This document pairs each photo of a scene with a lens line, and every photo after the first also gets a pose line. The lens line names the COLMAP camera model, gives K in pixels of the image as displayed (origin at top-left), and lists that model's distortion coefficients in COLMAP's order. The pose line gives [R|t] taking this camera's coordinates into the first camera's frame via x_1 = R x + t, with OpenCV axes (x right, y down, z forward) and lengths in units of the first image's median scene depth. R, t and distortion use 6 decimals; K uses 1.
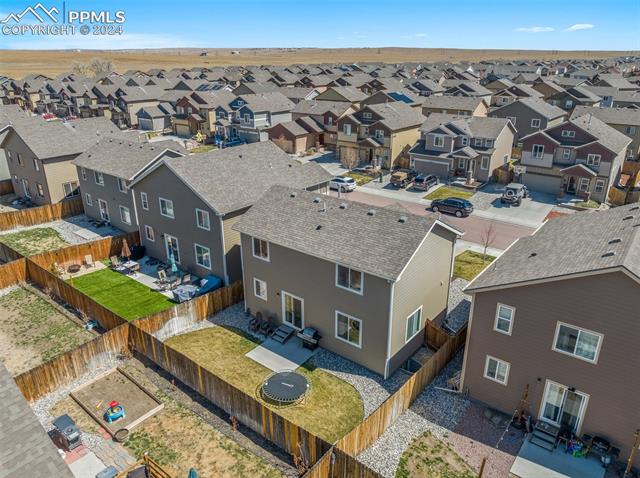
lens RADIAL K [[436.2, 0, 320.0], [0, 436.2, 239.0], [0, 0, 1]] dist [-0.048684, -0.000858]
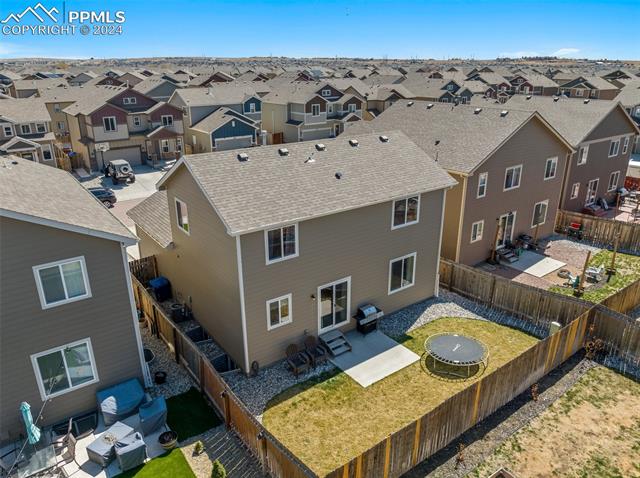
lens RADIAL K [[451.7, 0, 320.0], [0, 451.7, 239.0], [0, 0, 1]] dist [-0.033007, 0.000653]
pose [[0.295335, -0.354763, 0.887086, -0.759342], [0.364315, 0.900164, 0.238703, -0.129173], [-0.883206, 0.252681, 0.395095, 0.774378]]
